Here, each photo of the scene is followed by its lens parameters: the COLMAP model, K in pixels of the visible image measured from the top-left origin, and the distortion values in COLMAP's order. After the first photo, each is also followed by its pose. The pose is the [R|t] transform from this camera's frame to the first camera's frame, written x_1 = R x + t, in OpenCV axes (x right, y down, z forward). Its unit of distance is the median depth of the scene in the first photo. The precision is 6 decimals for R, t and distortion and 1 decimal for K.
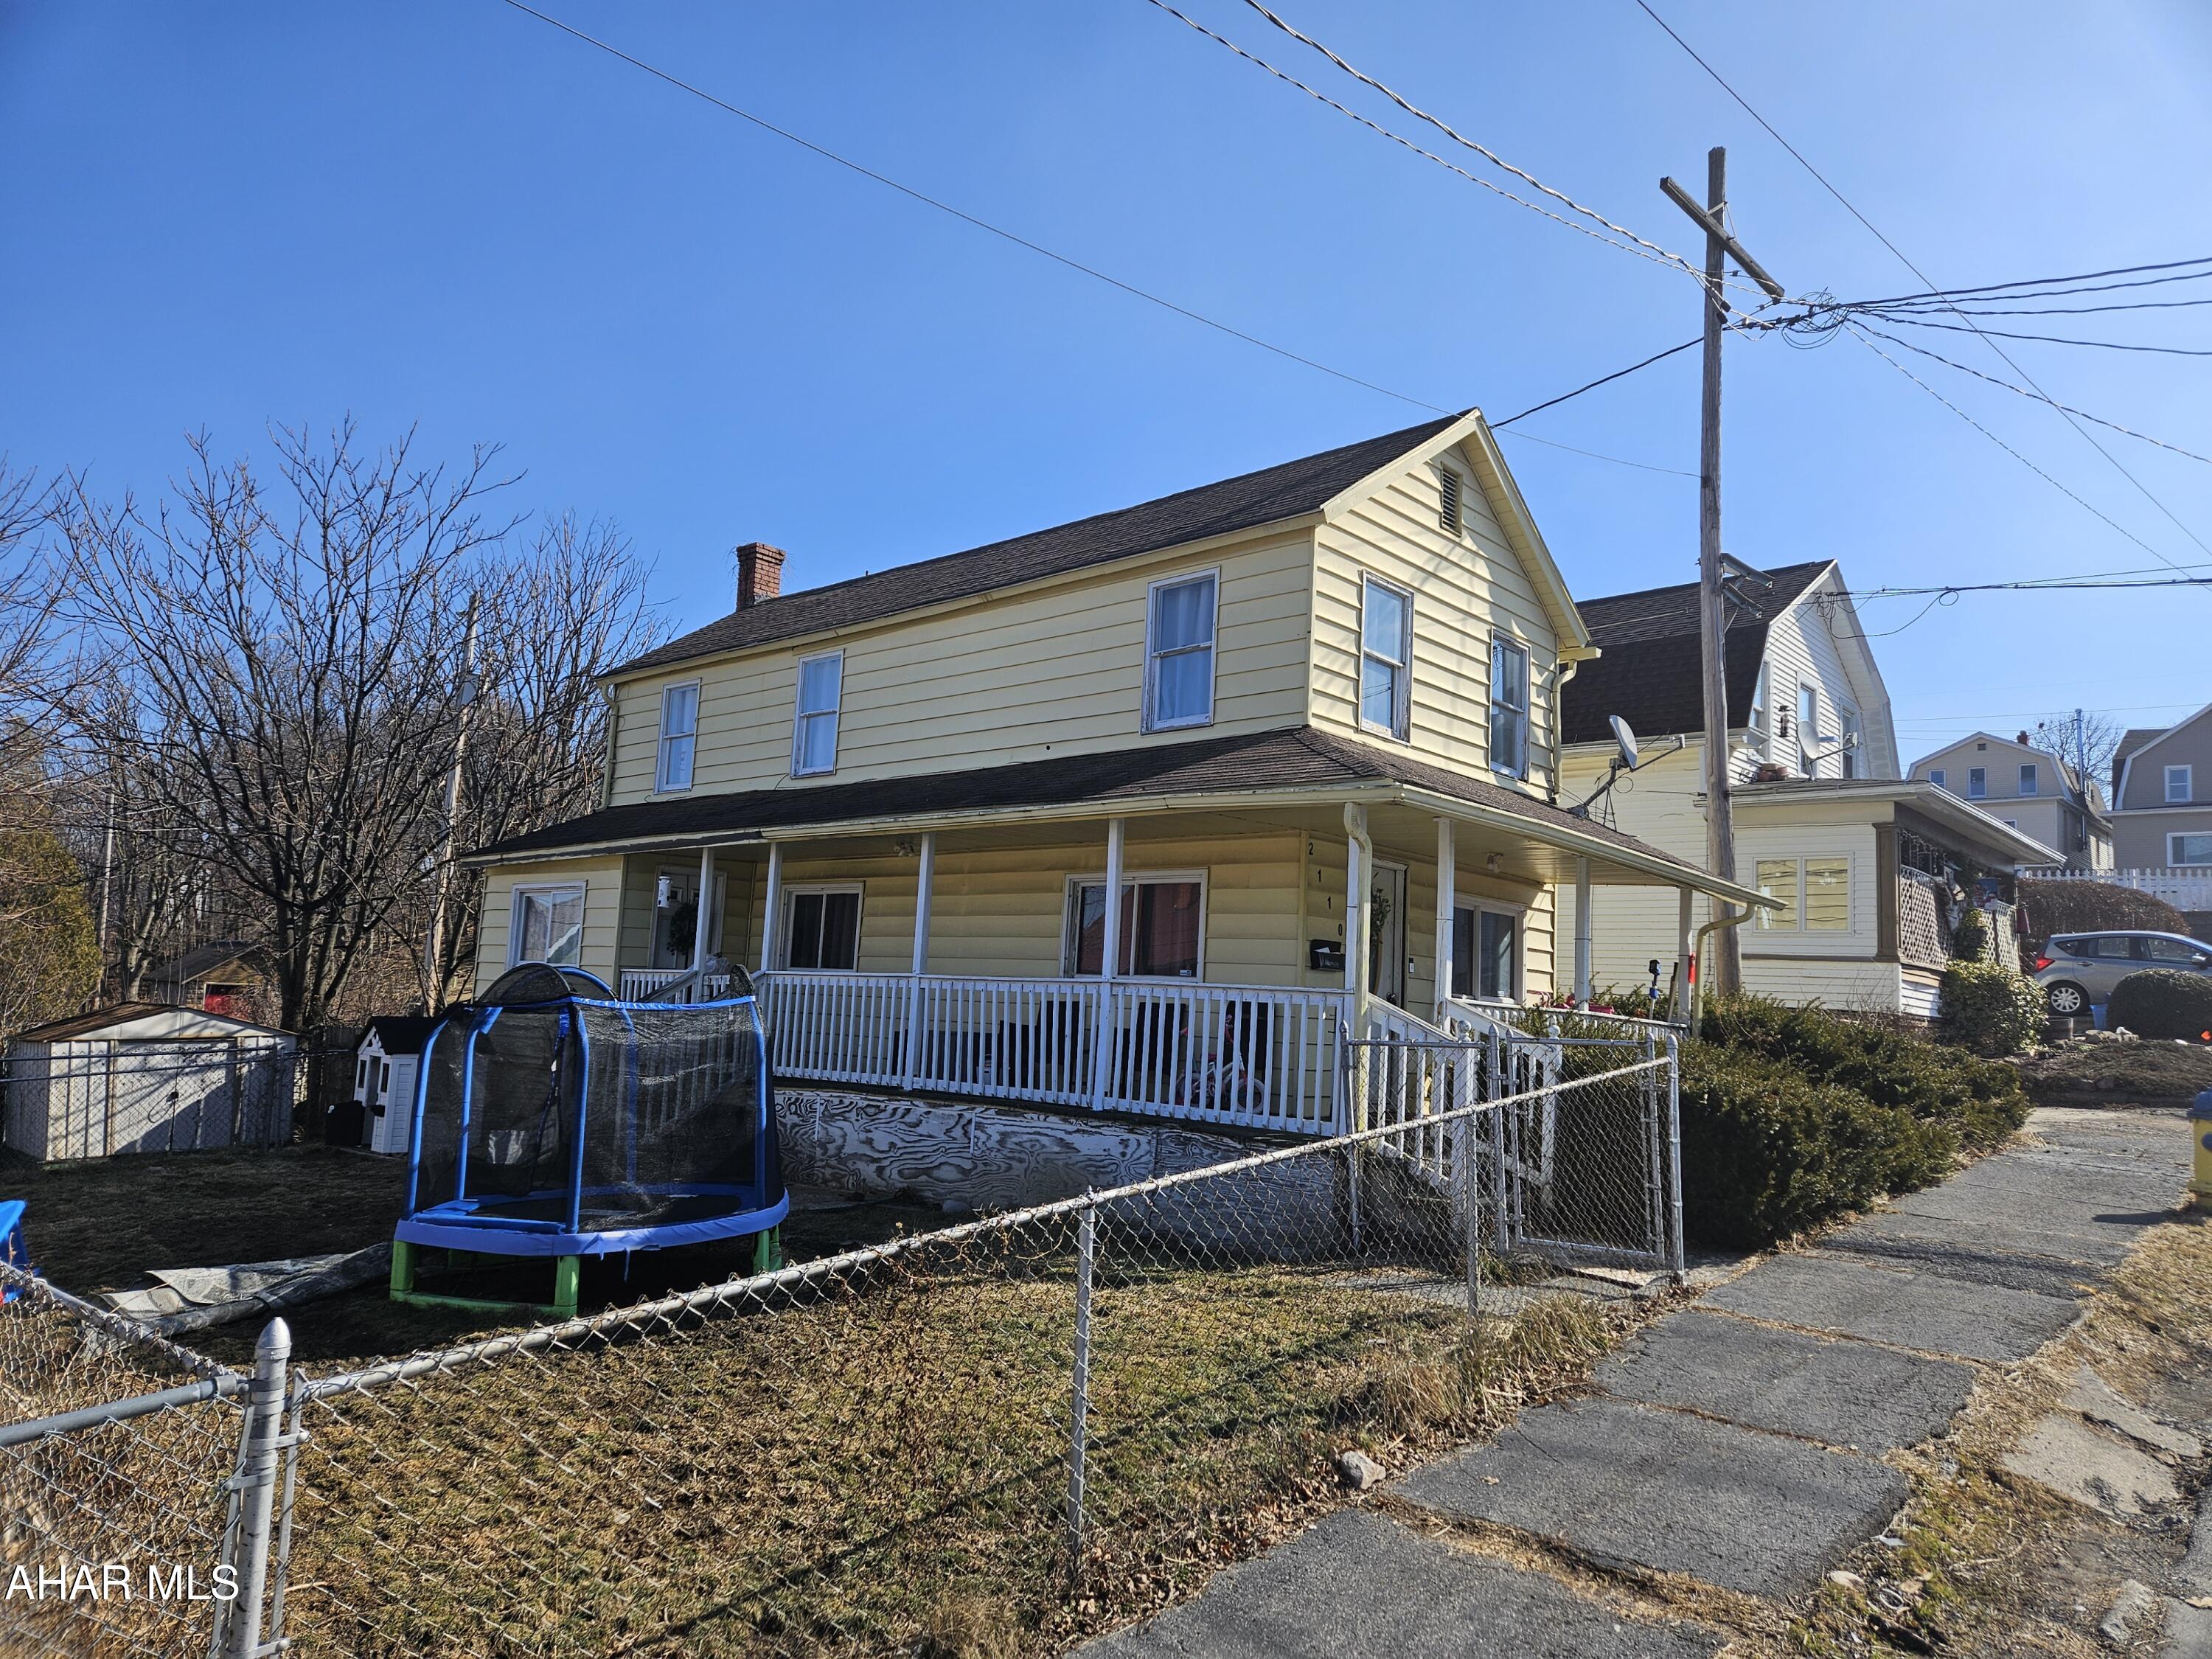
lens RADIAL K [[1484.4, 0, 1115.8], [0, 1484.4, 855.1], [0, 0, 1]] dist [0.099923, -0.076010]
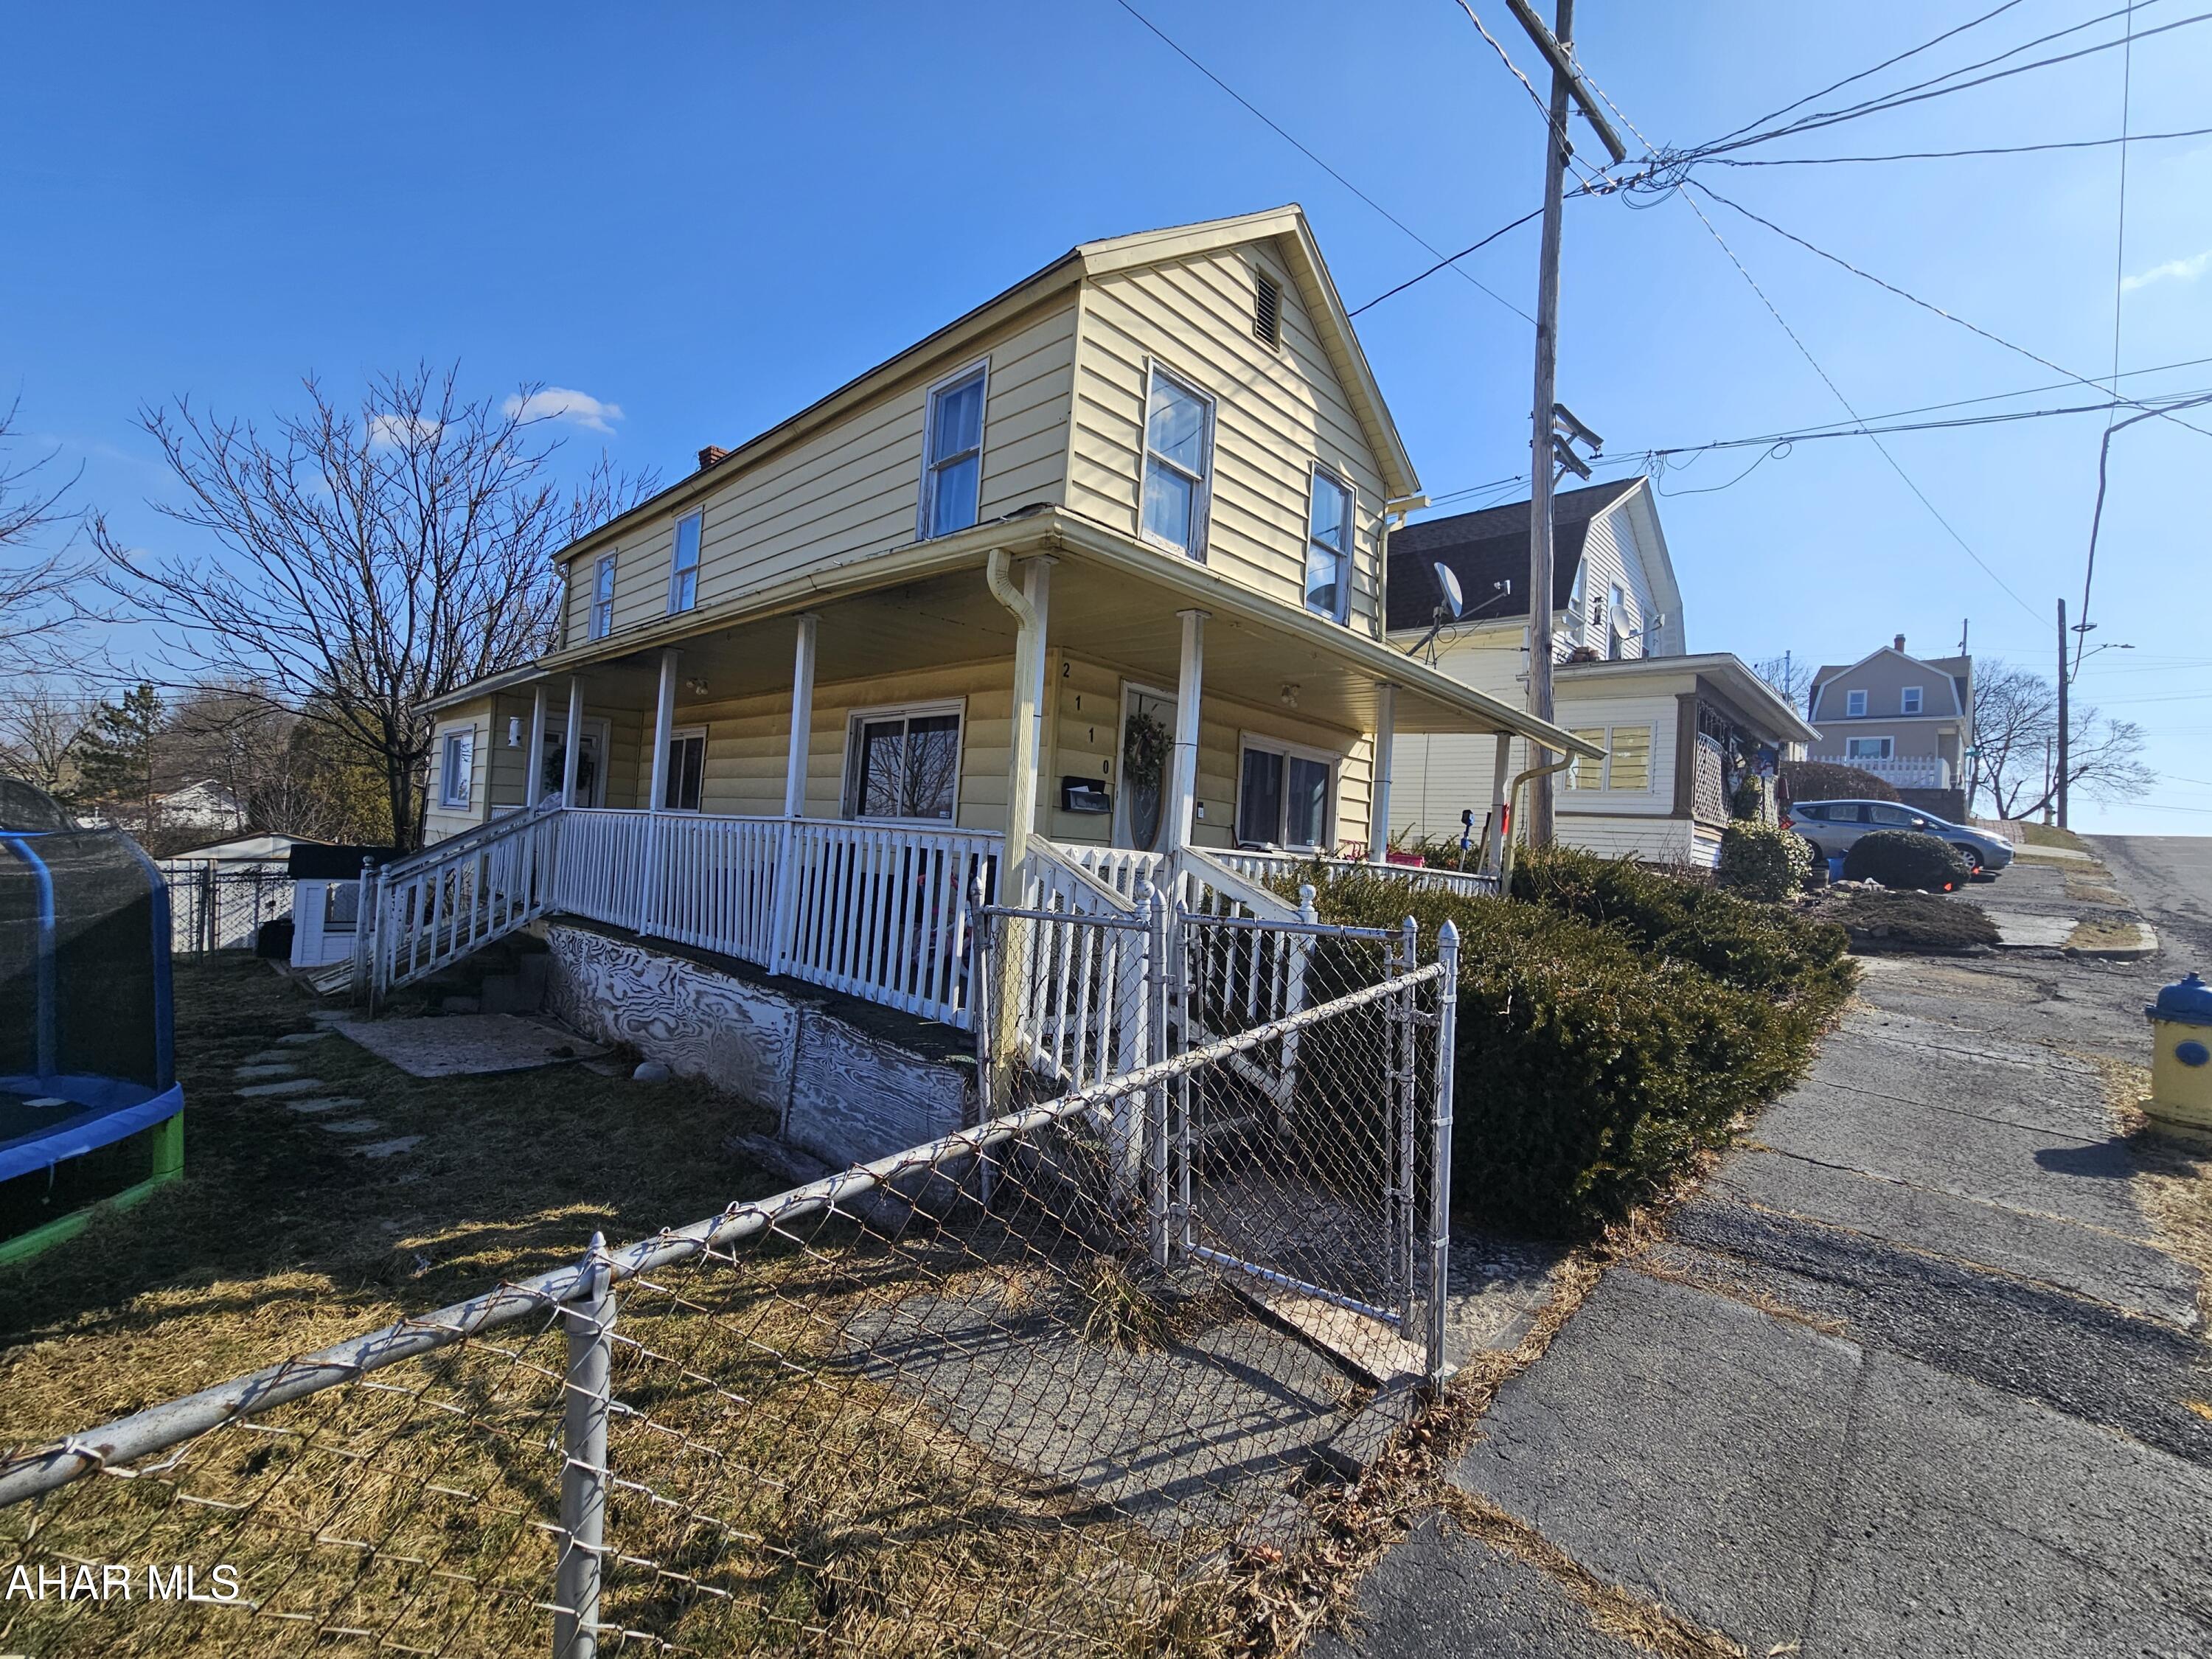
lens RADIAL K [[933.3, 0, 1113.0], [0, 933.3, 832.7], [0, 0, 1]] dist [-0.001746, 0.000091]
pose [[0.999136, 0.016750, -0.038025, 0.152358], [-0.013479, 0.996316, 0.084693, 0.036371], [0.039304, -0.084108, 0.995681, 0.388532]]
